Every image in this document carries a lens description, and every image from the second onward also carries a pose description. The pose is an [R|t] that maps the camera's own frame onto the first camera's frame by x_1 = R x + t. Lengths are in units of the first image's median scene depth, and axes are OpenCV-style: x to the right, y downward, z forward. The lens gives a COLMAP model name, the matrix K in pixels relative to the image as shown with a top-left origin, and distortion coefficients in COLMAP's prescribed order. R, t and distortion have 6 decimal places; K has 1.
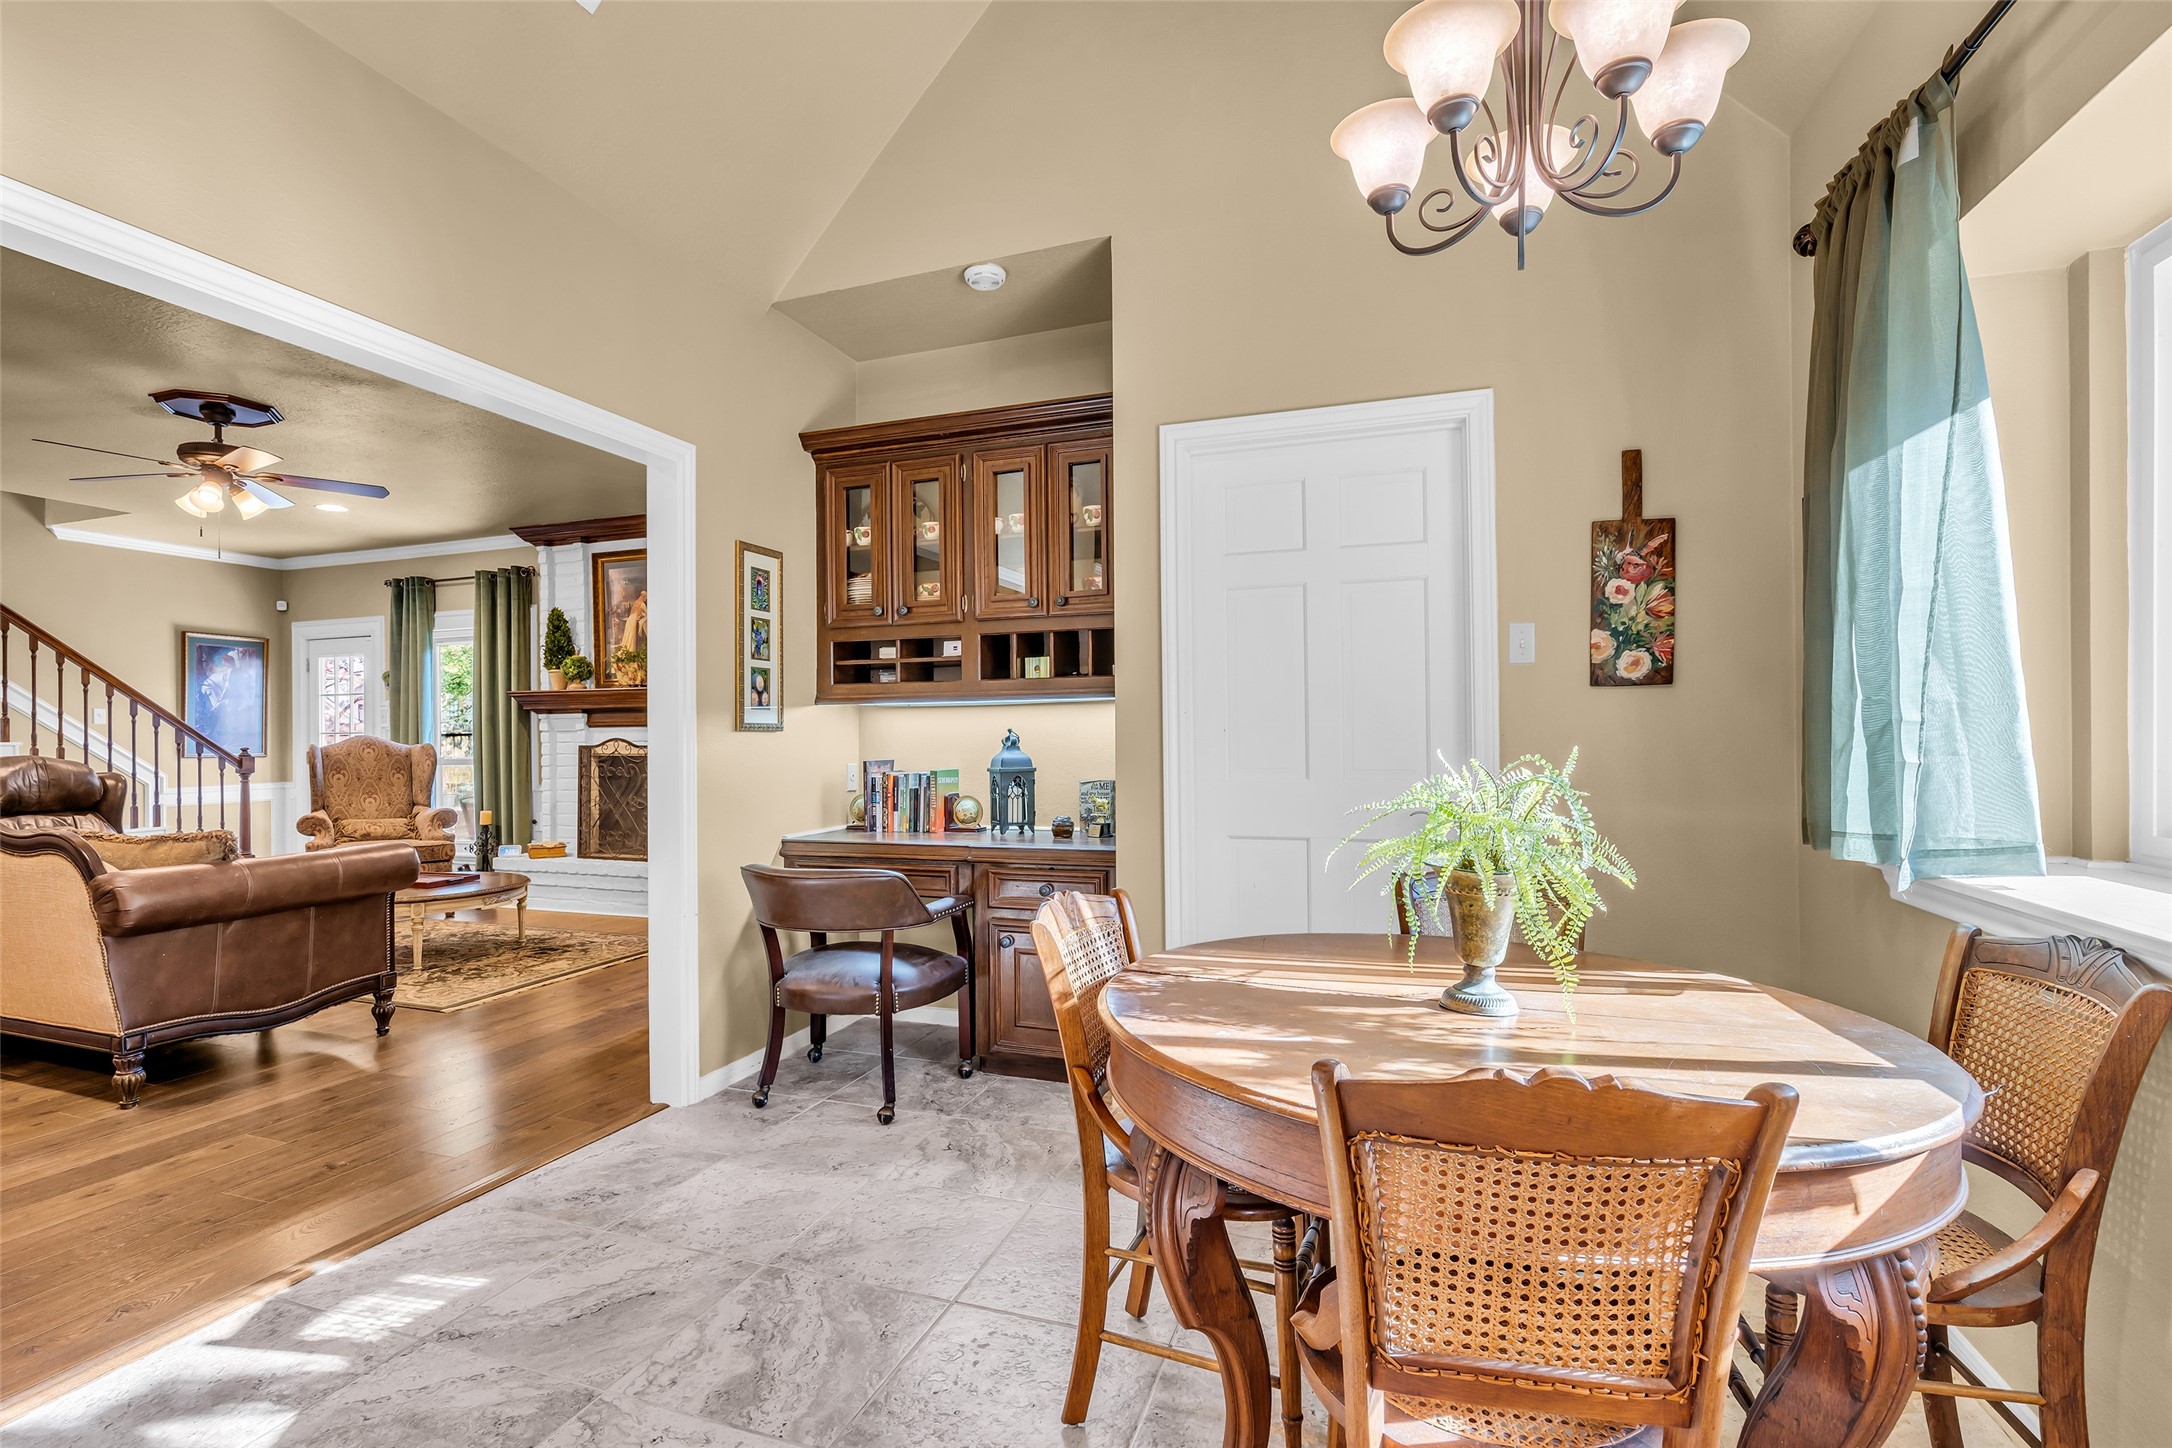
lens RADIAL K [[995.9, 0, 1054.9], [0, 995.9, 722.0], [0, 0, 1]] dist [0.000231, 0.001121]
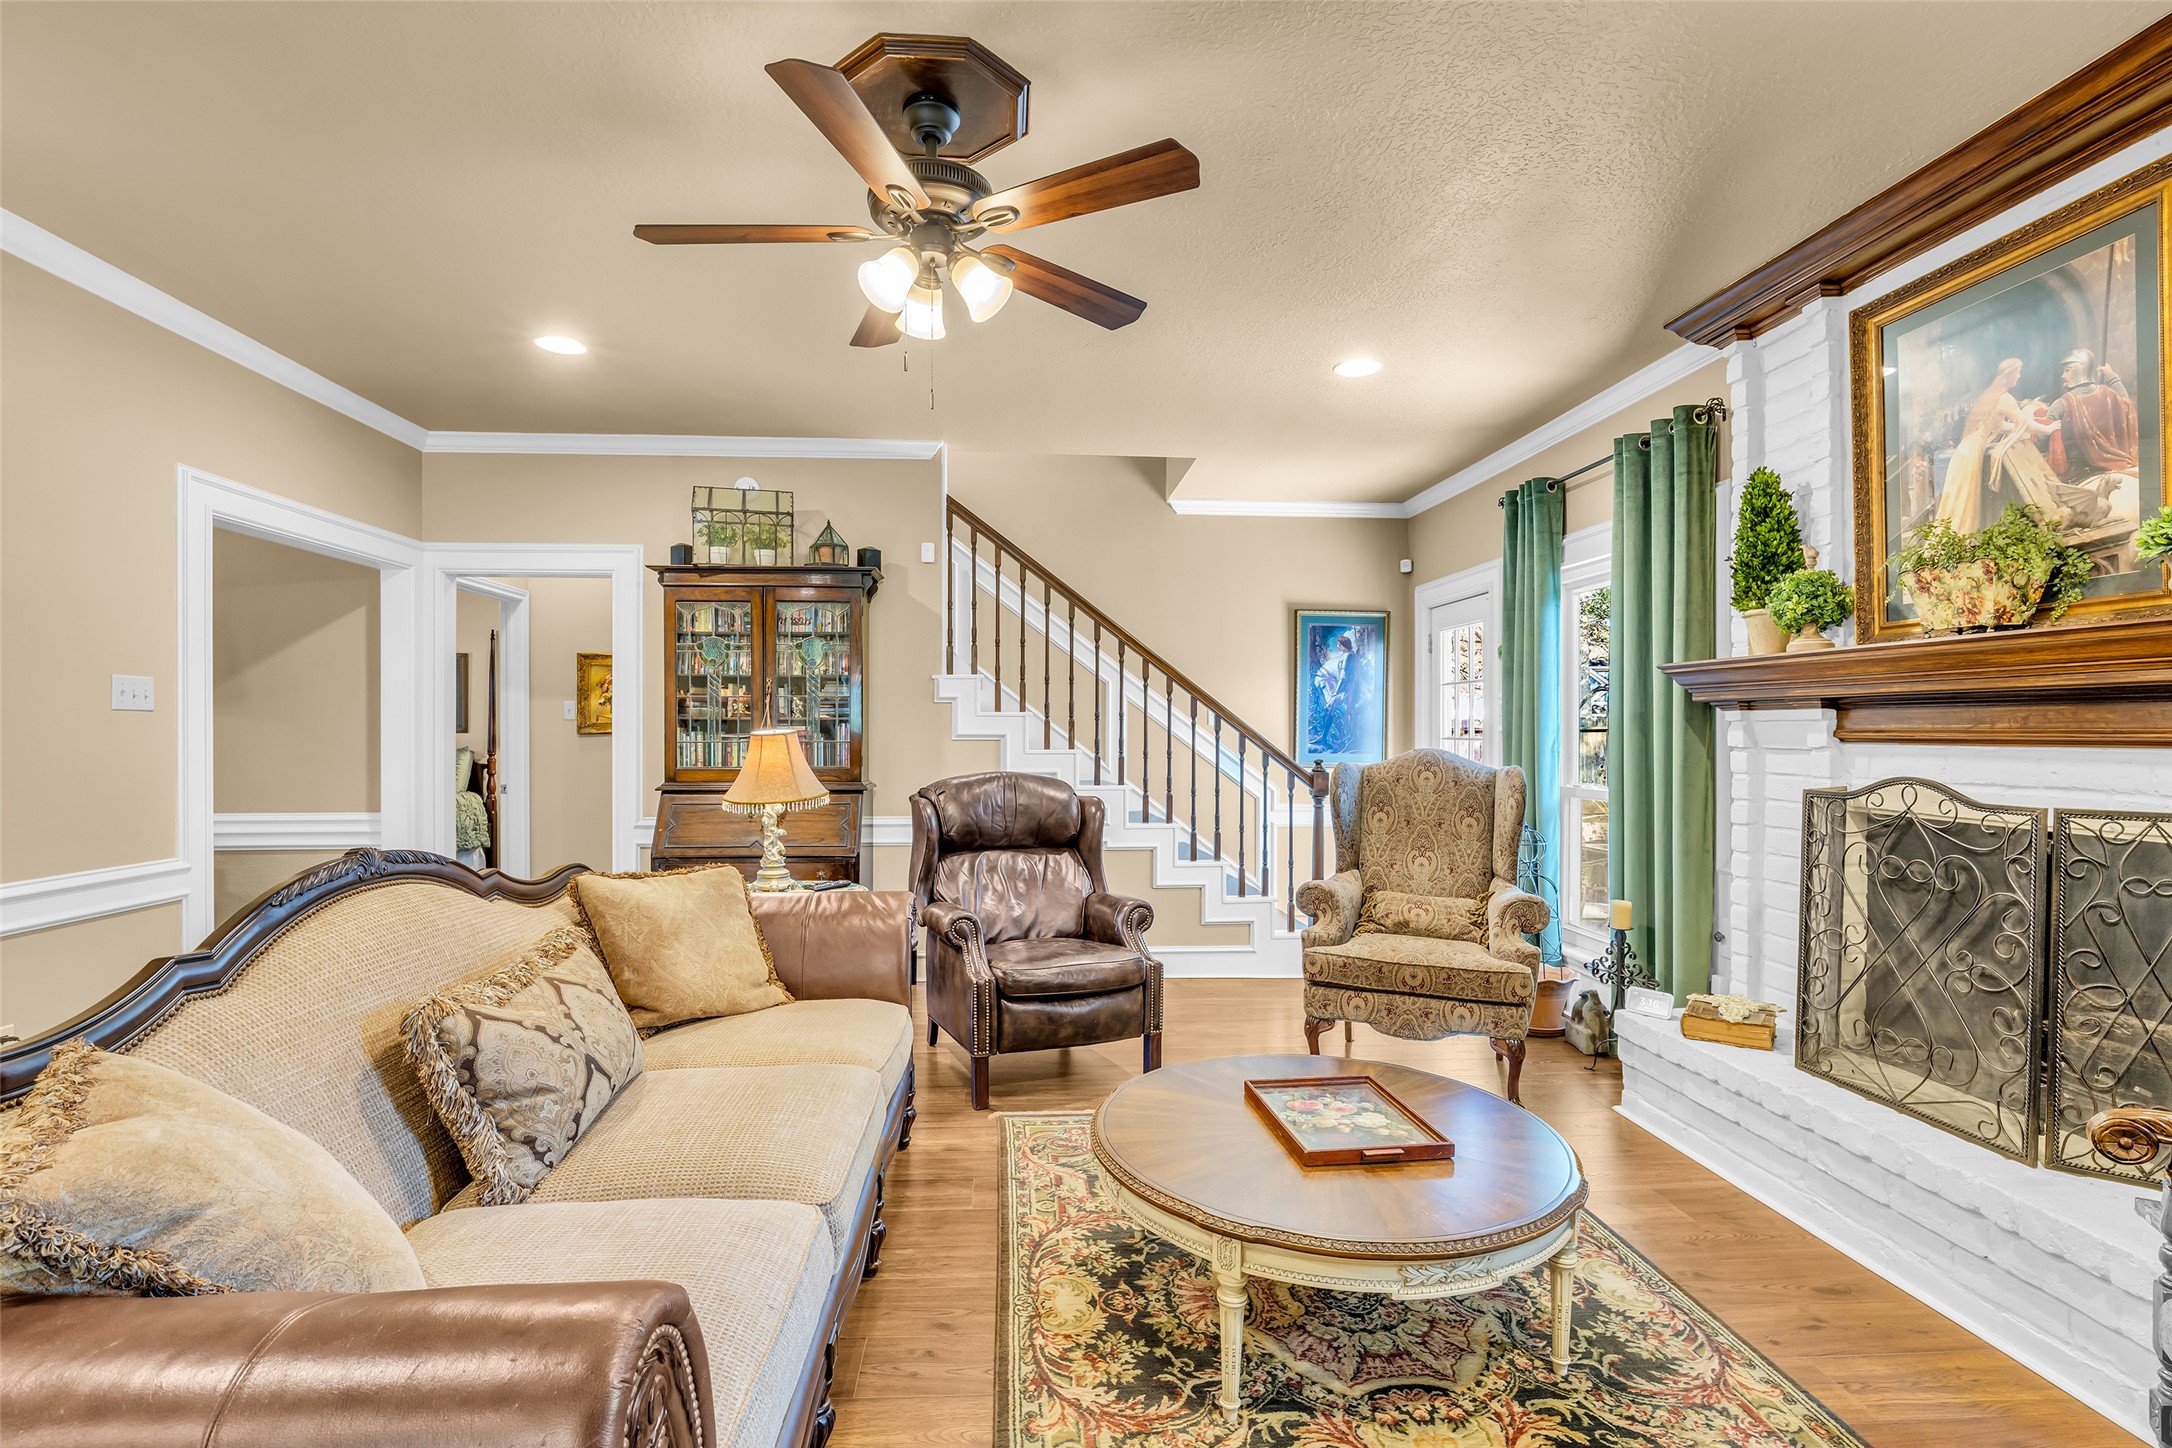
lens RADIAL K [[1013.2, 0, 1082.8], [0, 1013.2, 735.6], [0, 0, 1]] dist [-0.013571, 0.000442]
pose [[0.422423, 0.016398, -0.906250, -0.223936], [0.003391, 0.999801, 0.019671, -0.006650], [0.906392, -0.011383, 0.422283, 0.541750]]
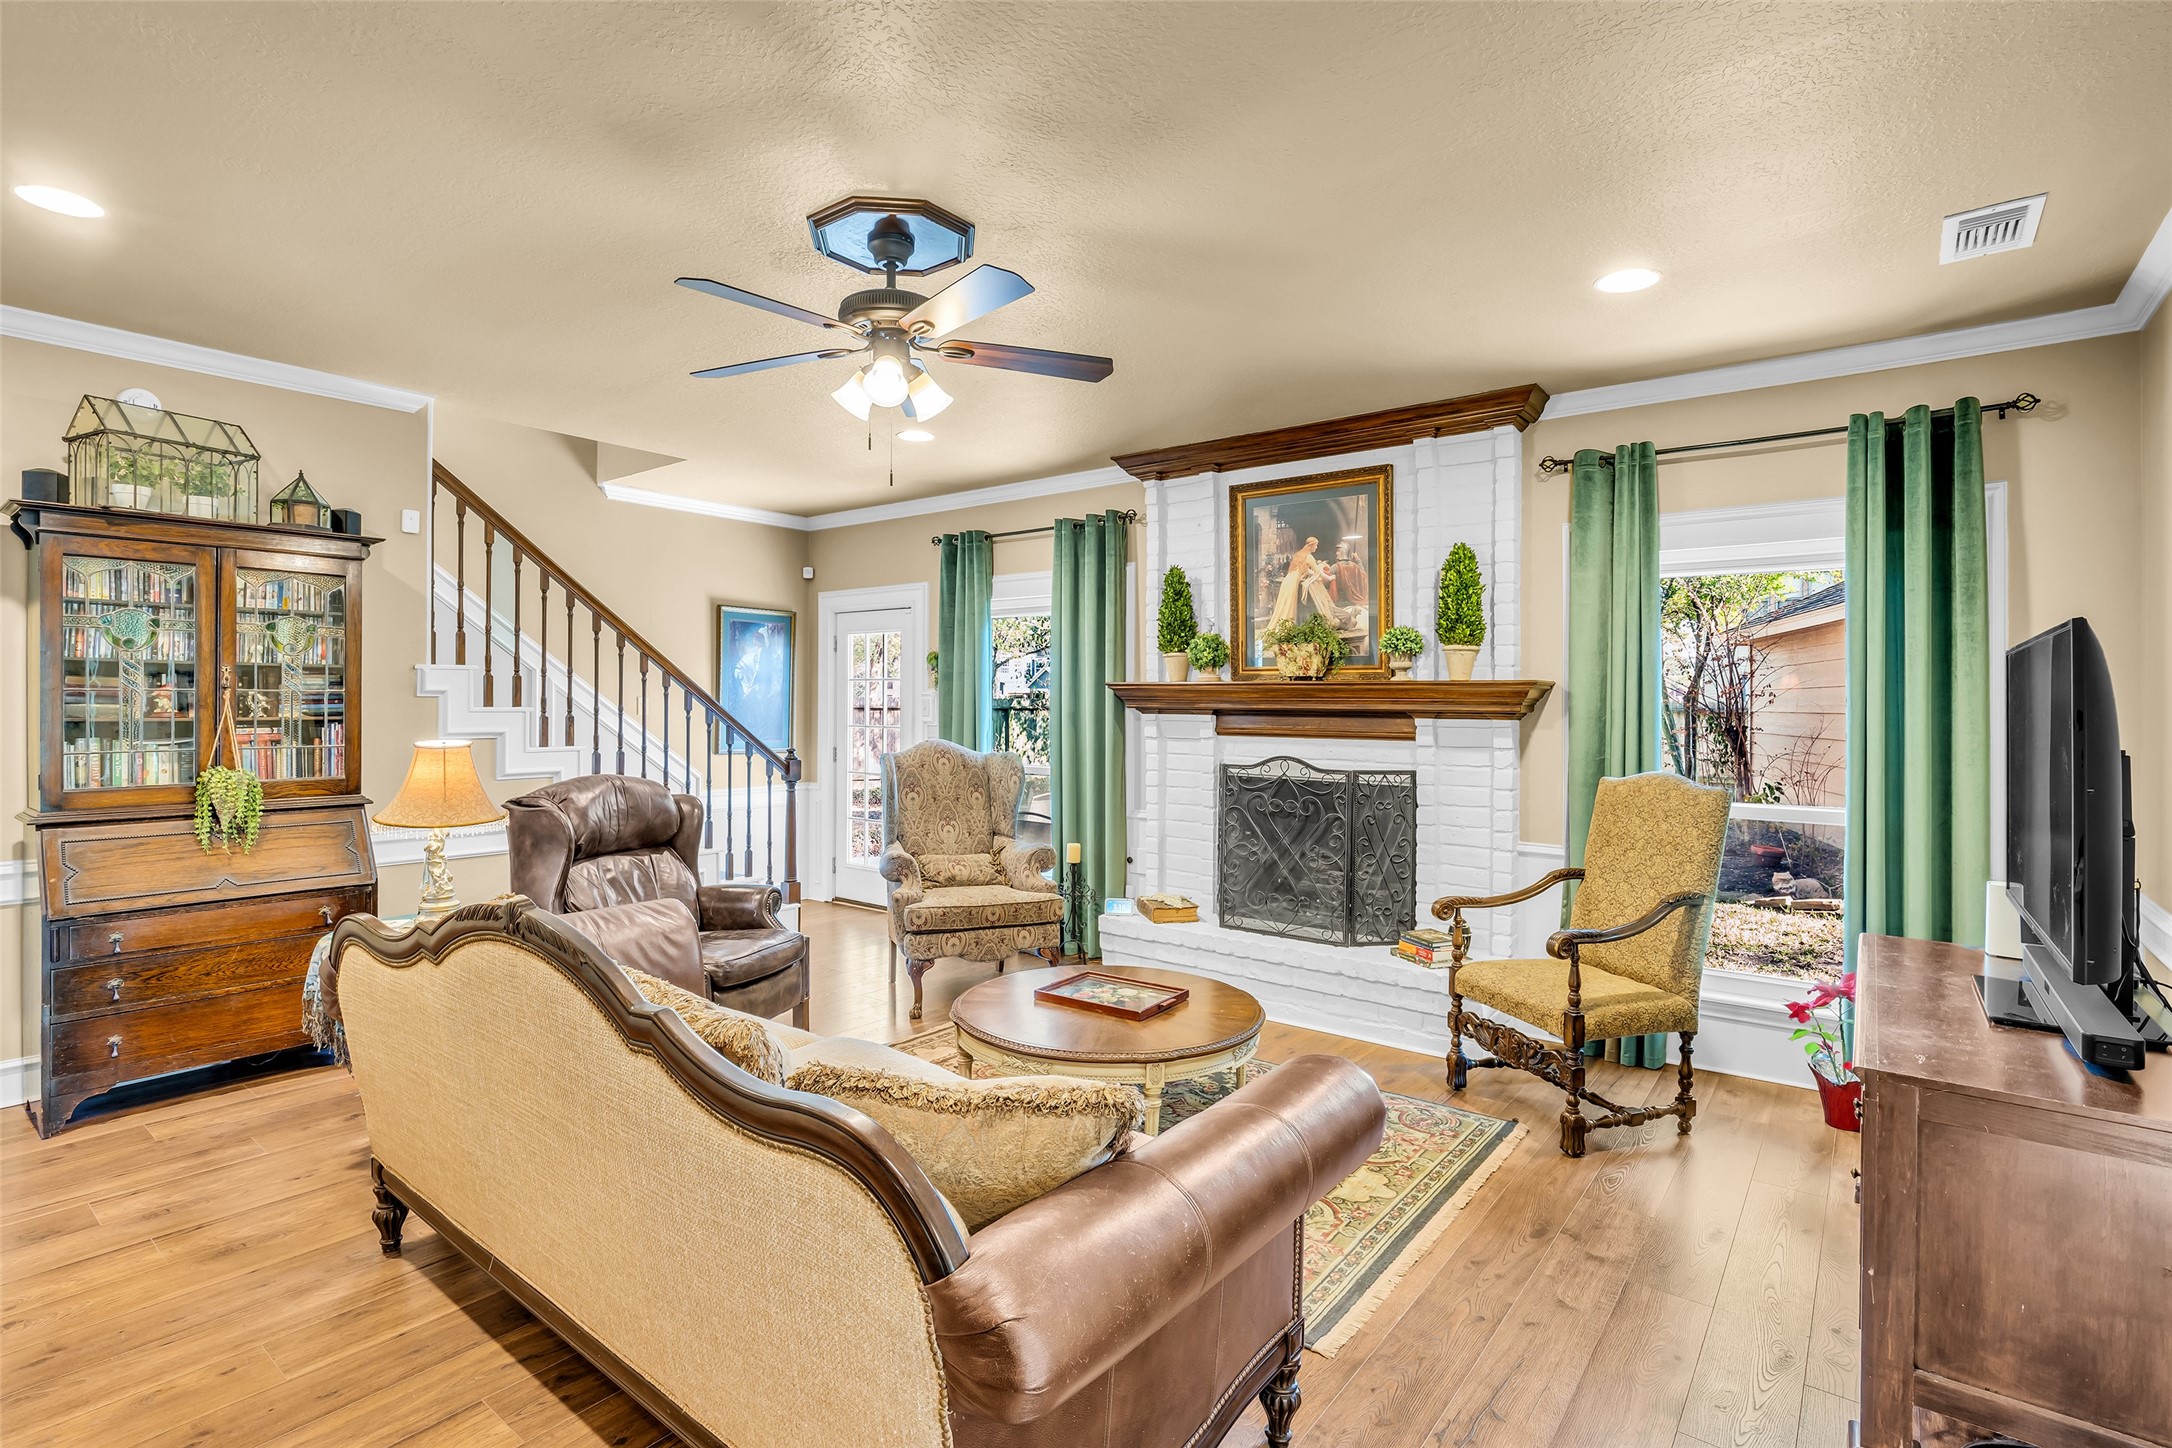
lens RADIAL K [[1033.1, 0, 1088.0], [0, 1033.1, 697.6], [0, 0, 1]] dist [-0.023876, 0.000136]
pose [[0.955284, 0.015309, -0.295293, -0.342022], [-0.013097, 0.999869, 0.009468, -0.026684], [0.295399, -0.005177, 0.955360, 0.277907]]
